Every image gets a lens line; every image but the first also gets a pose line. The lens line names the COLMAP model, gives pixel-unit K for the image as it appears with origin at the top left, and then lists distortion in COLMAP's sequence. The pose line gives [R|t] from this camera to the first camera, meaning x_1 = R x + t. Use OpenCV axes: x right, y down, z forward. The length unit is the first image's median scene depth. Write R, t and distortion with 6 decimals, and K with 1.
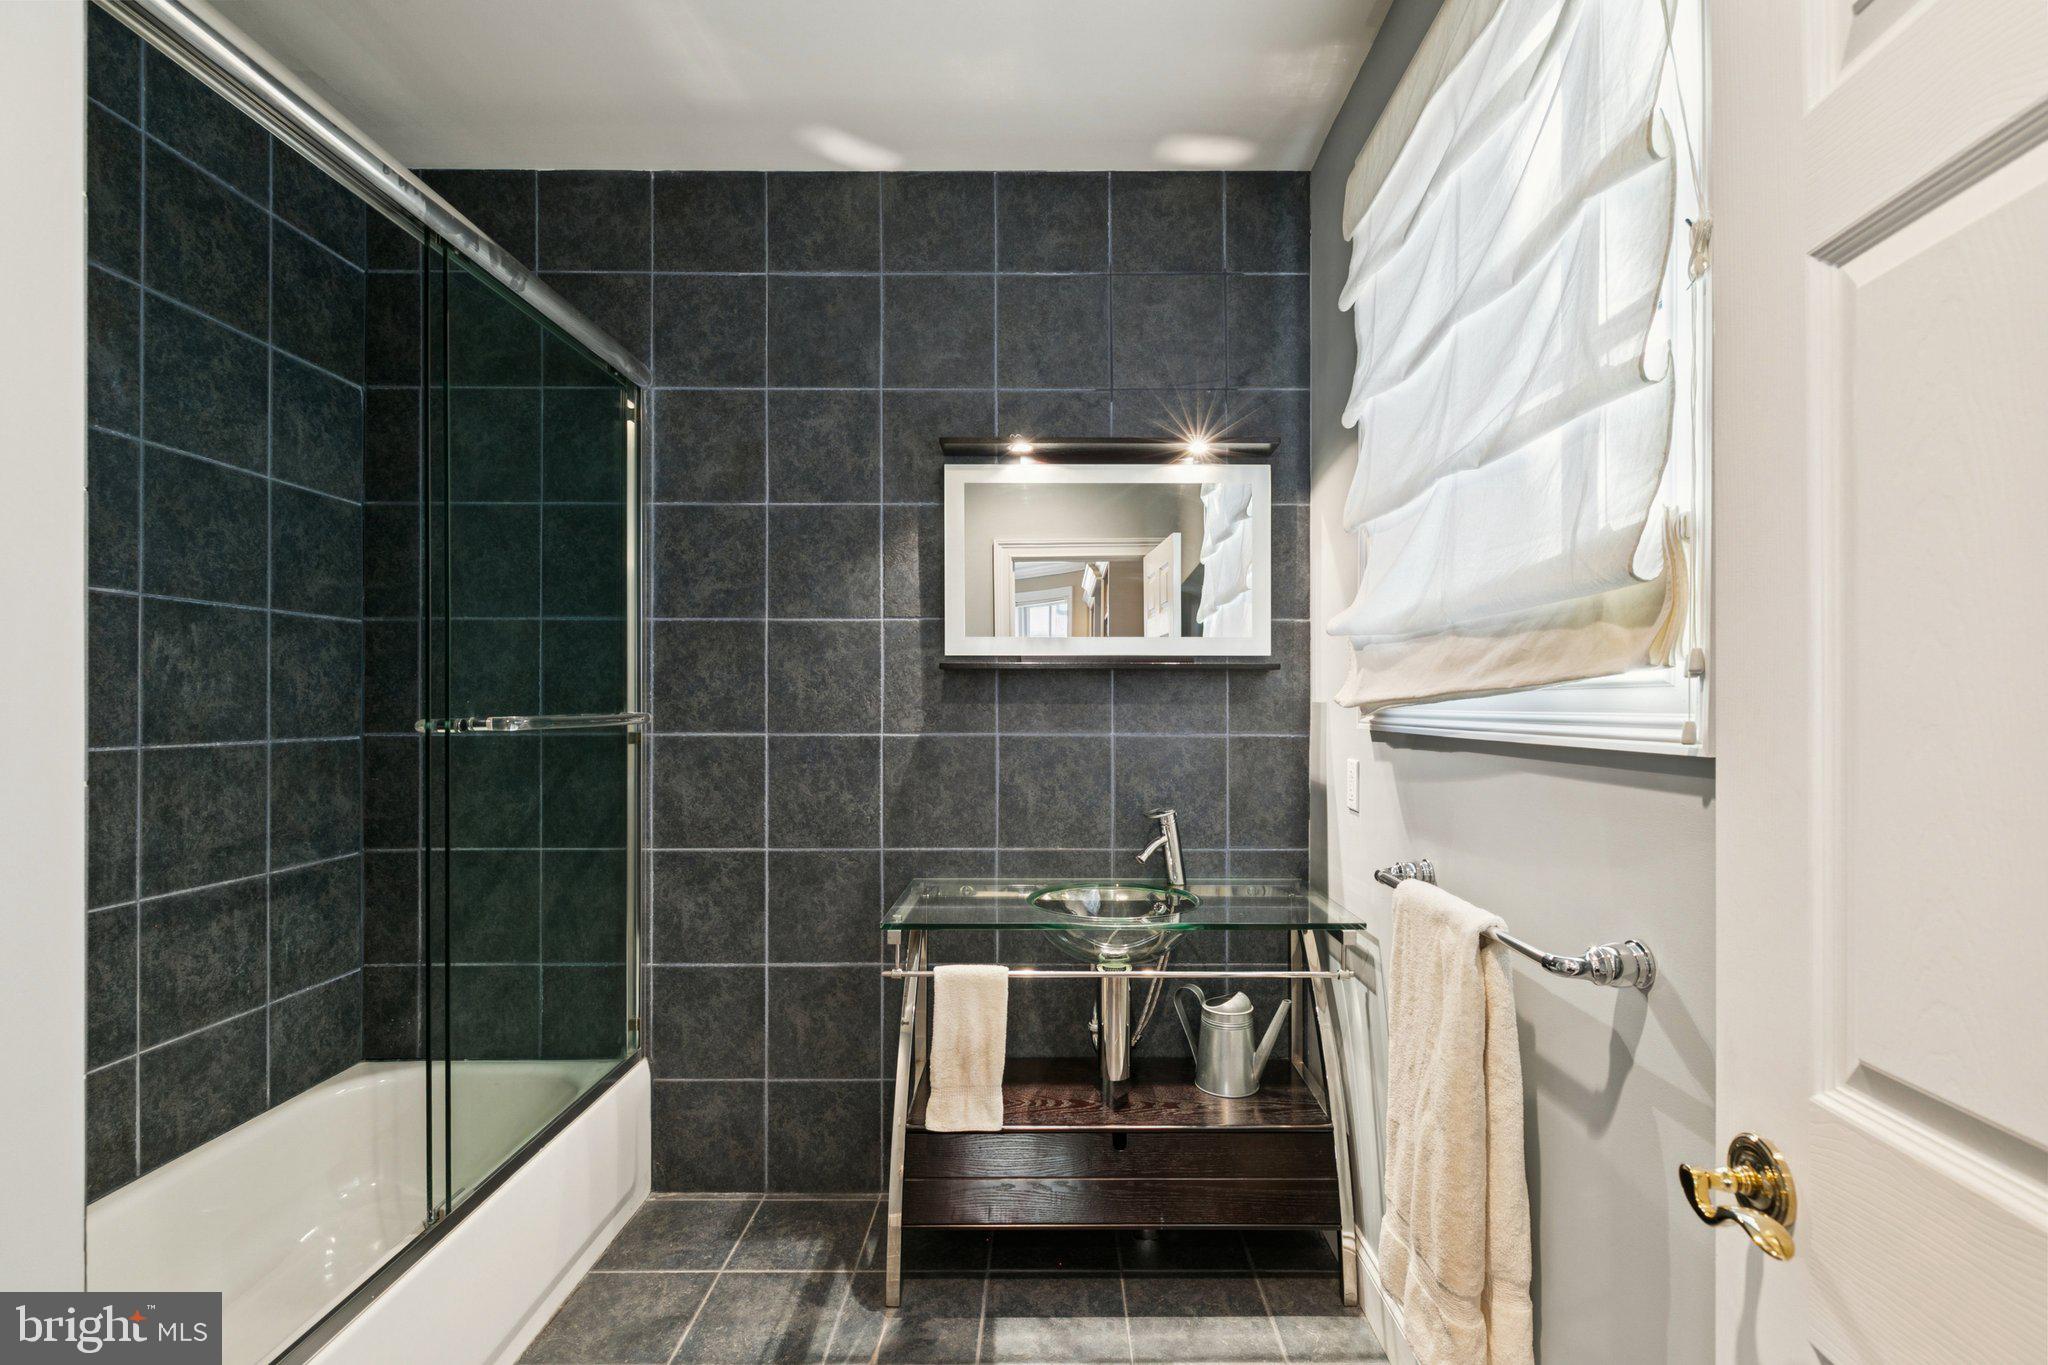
lens RADIAL K [[940.2, 0, 1029.1], [0, 940.2, 696.4], [0, 0, 1]] dist [0.017819, -0.000850]
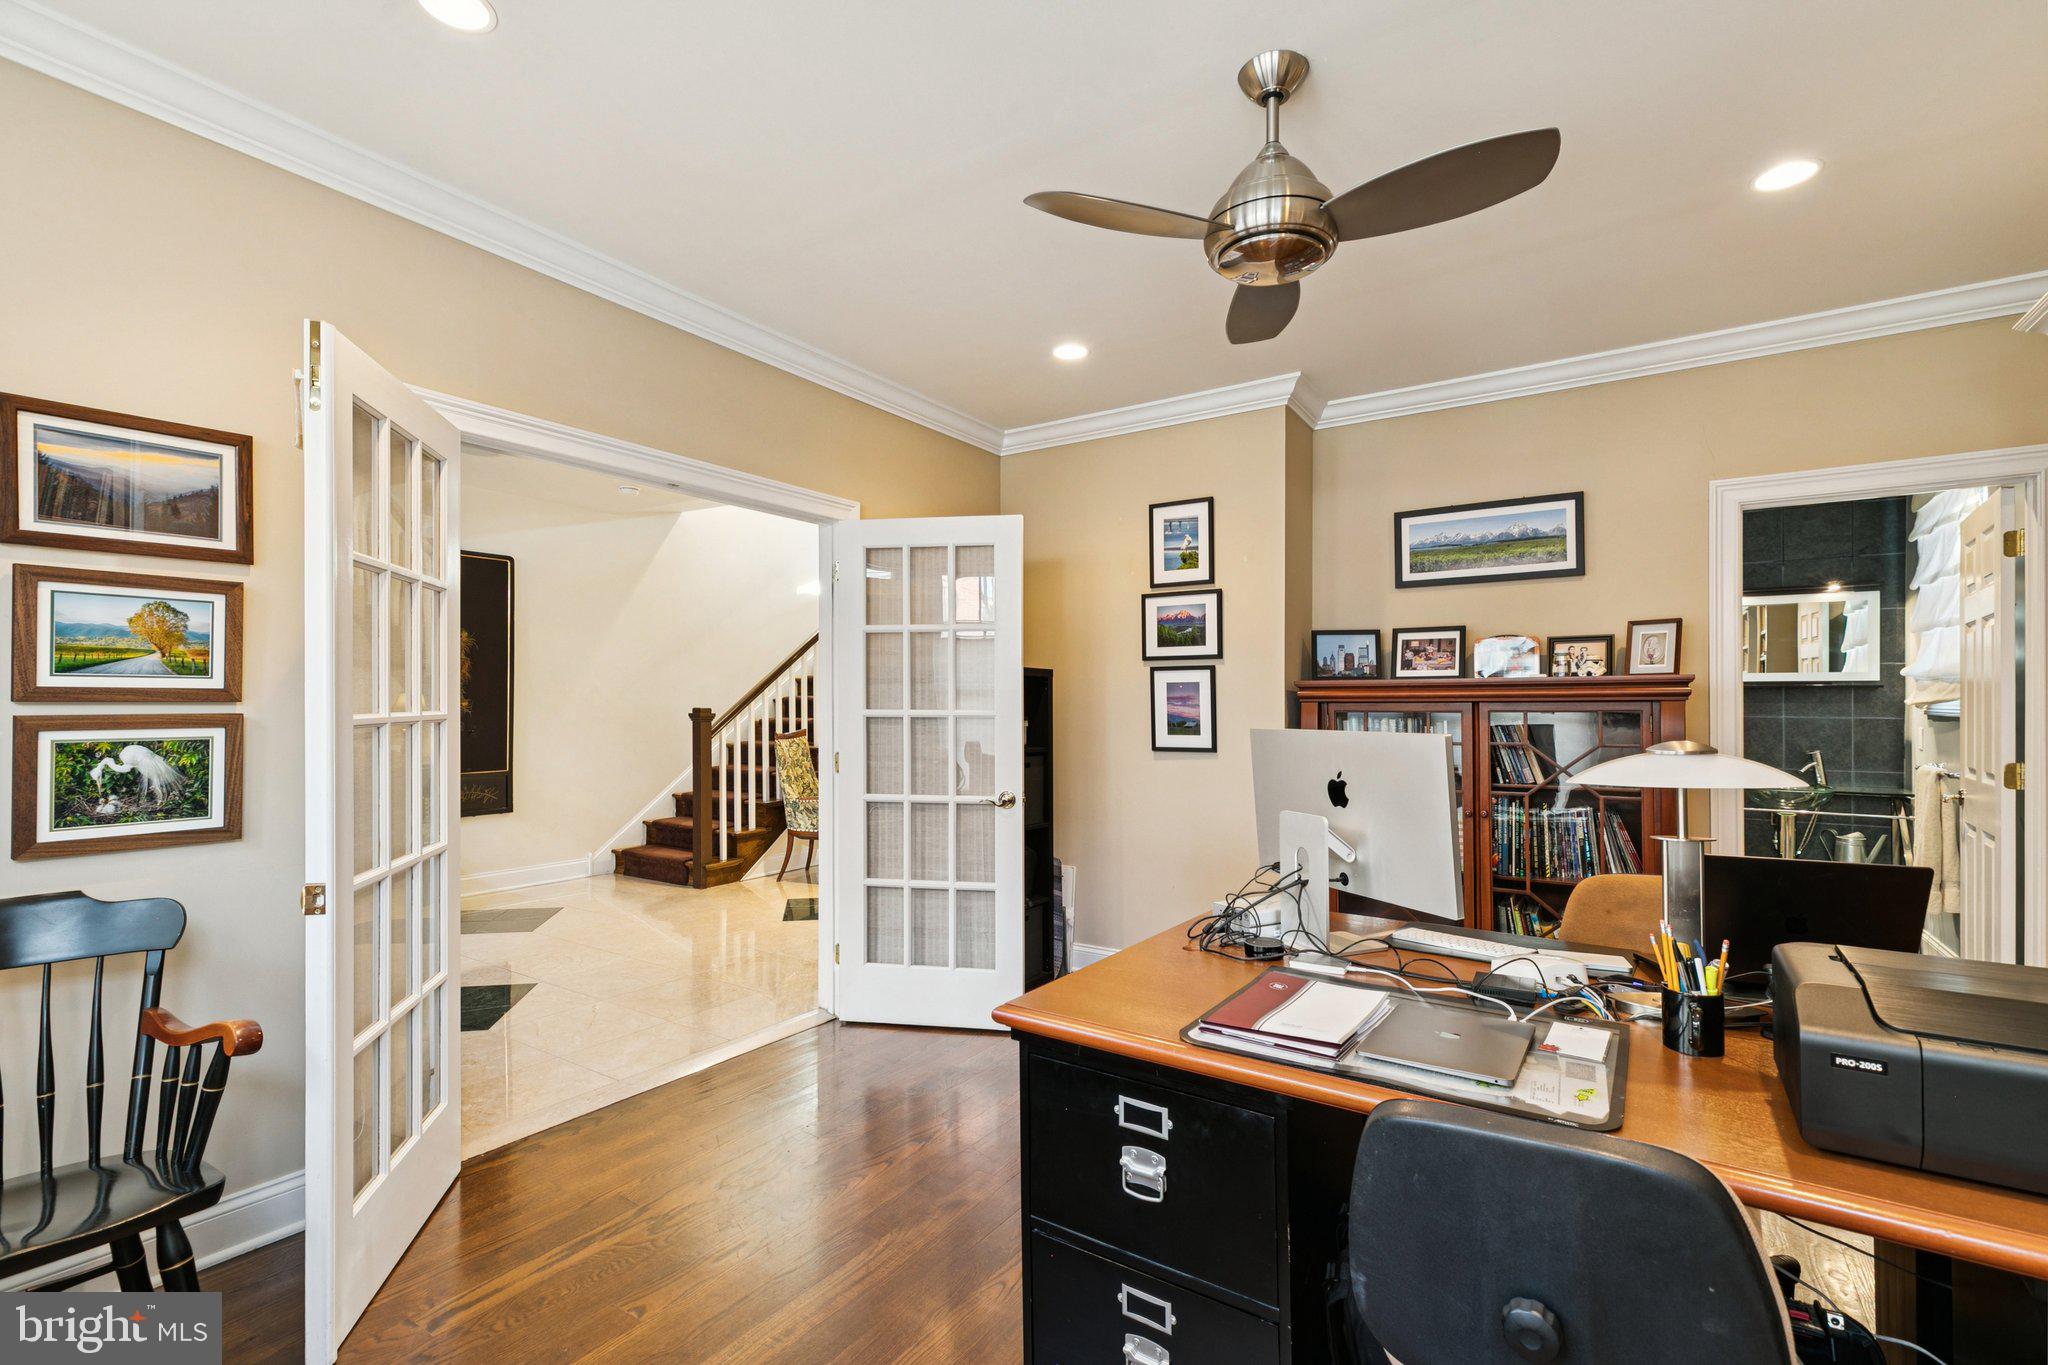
lens RADIAL K [[940.2, 0, 1031.5], [0, 940.2, 694.7], [0, 0, 1]] dist [0.017819, -0.000850]
pose [[0.849802, 0.000164, -0.527102, -0.239437], [0.003697, 0.999974, 0.006271, -0.032105], [0.527089, -0.007278, 0.849779, -1.856062]]
